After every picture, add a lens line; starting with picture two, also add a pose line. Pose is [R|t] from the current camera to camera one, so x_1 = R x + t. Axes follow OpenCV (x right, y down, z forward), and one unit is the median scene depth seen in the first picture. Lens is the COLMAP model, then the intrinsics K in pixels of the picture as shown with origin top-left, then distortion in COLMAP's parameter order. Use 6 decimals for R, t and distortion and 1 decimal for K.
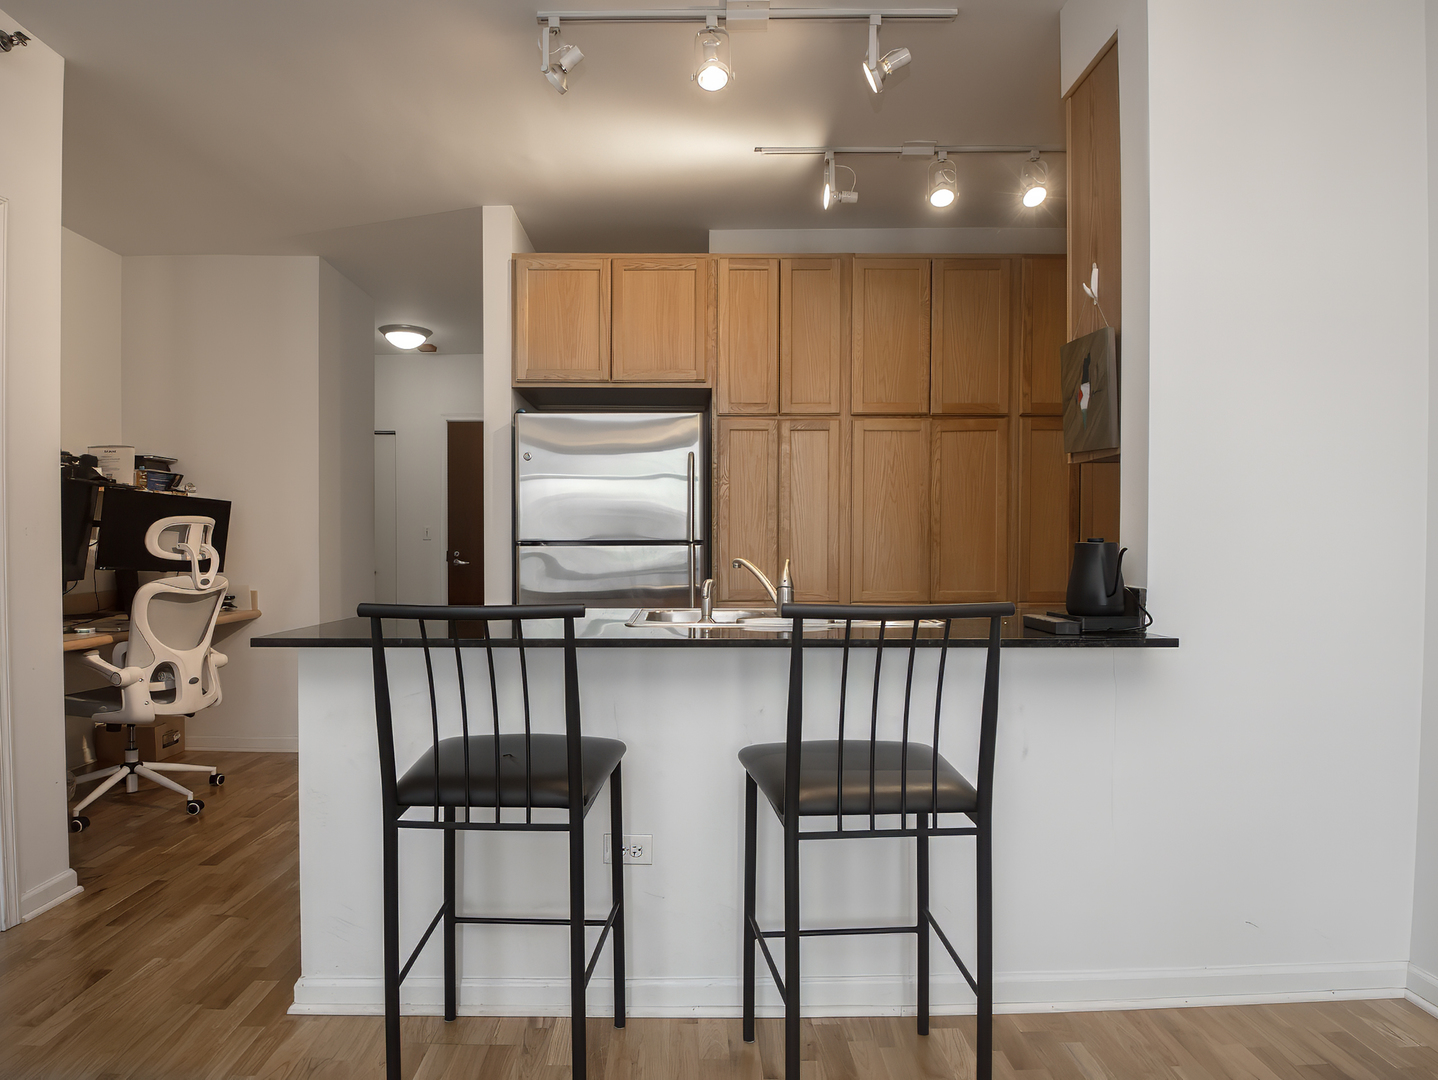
lens RADIAL K [[805.5, 0, 674.8], [0, 805.5, 567.9], [0, 0, 1]] dist [-0.013750, -0.004201]
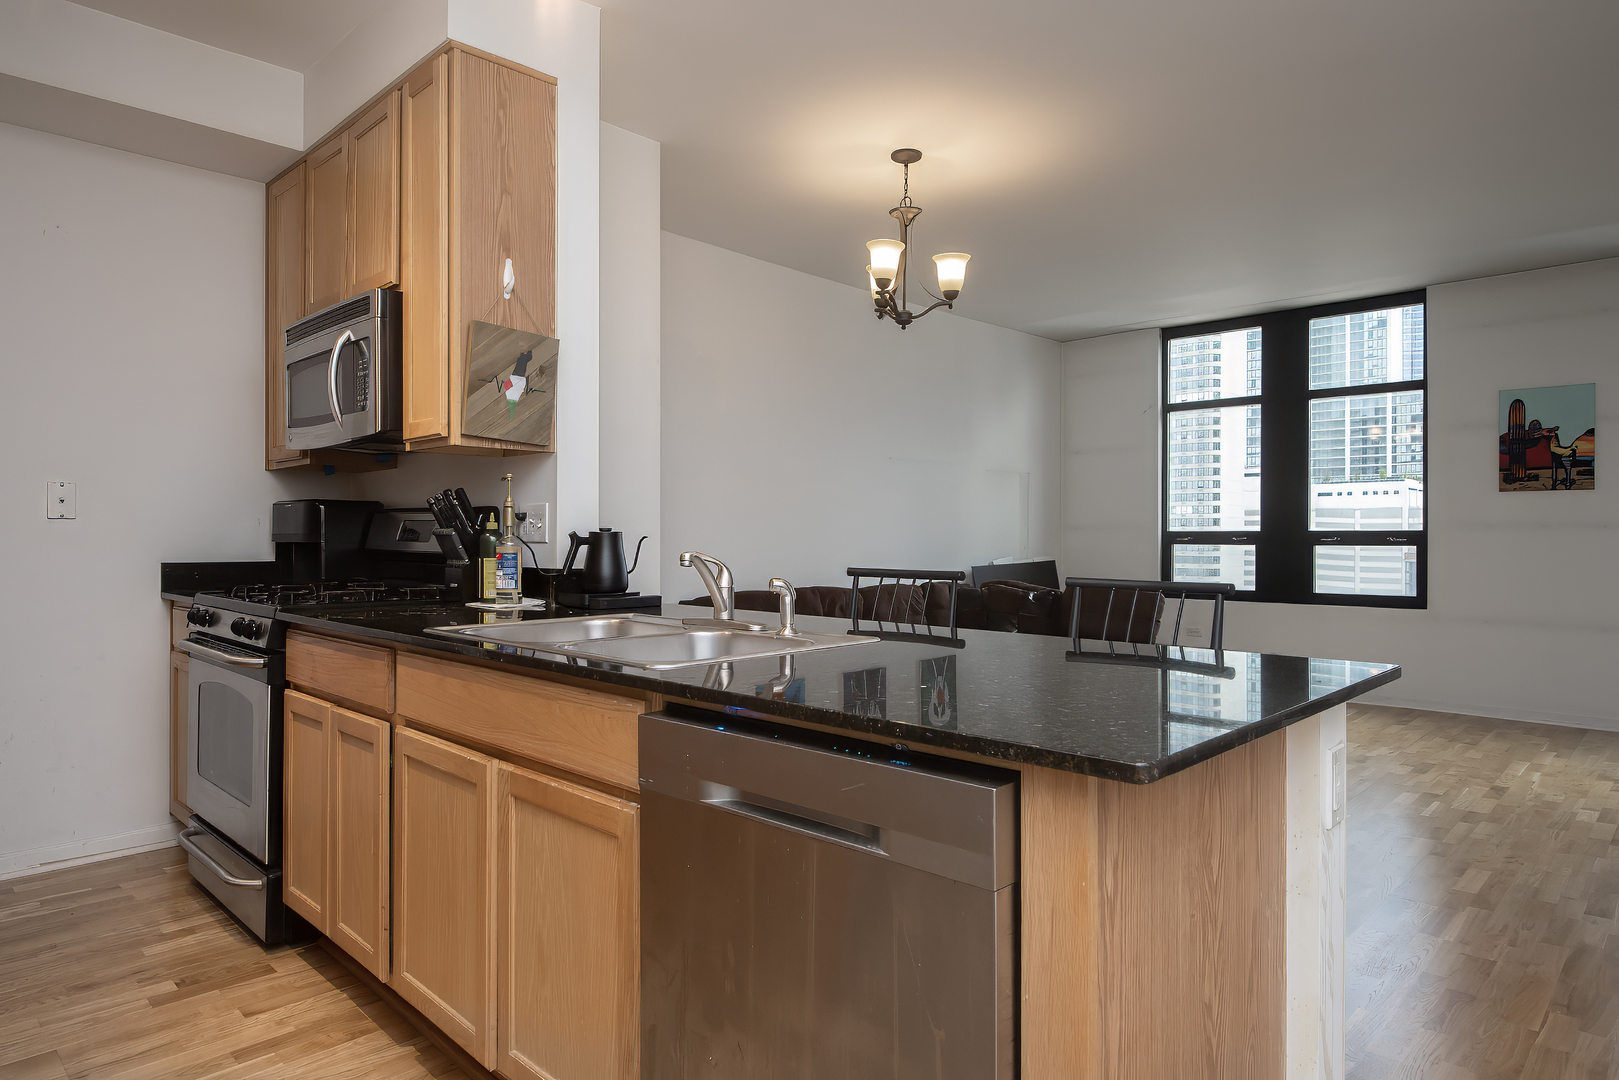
lens RADIAL K [[953.8, 0, 846.6], [0, 953.8, 532.3], [0, 0, 1]] dist [0.003995, -0.010512]
pose [[-0.739184, -0.000402, 0.673503, -0.372054], [0.013607, 0.999787, 0.015530, -0.026311], [-0.673366, 0.020644, -0.739021, 0.973811]]
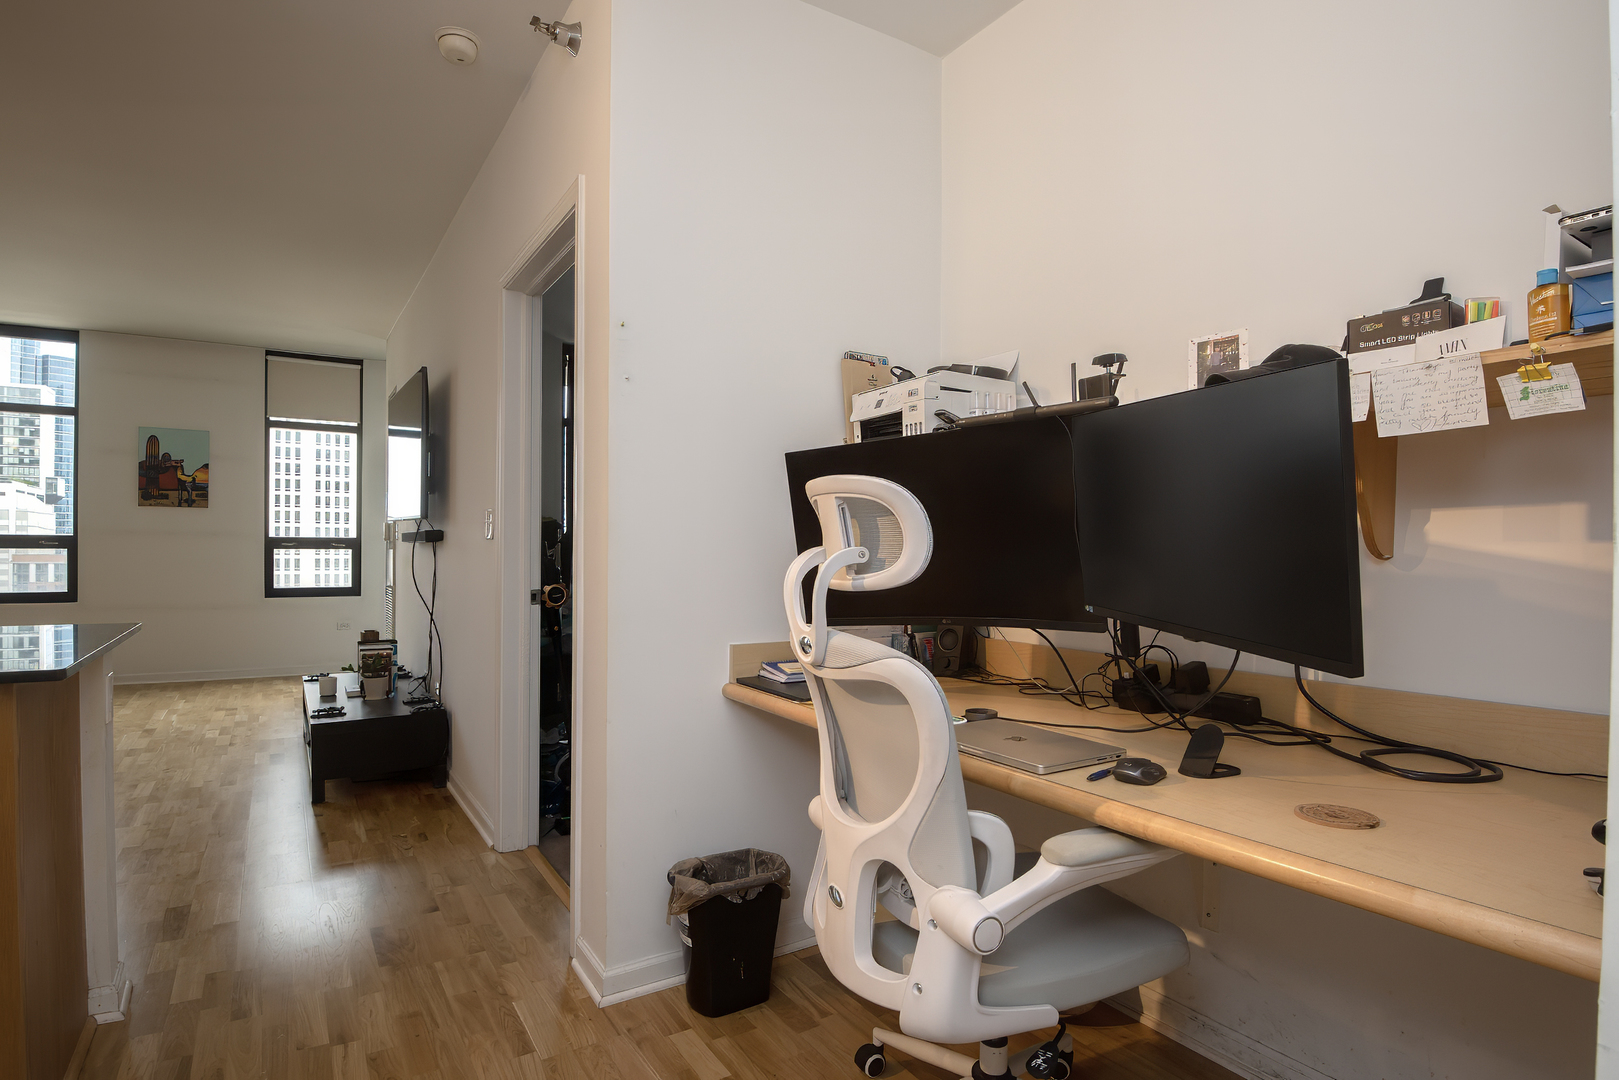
lens RADIAL K [[827.1, 0, 801.1], [0, 827.1, 552.5], [0, 0, 1]] dist [-0.032688, -0.001647]
pose [[-0.837419, -0.008532, -0.546495, -0.347023], [-0.026726, 0.999321, 0.025352, -0.037096], [0.545908, 0.035836, -0.837078, 1.258189]]
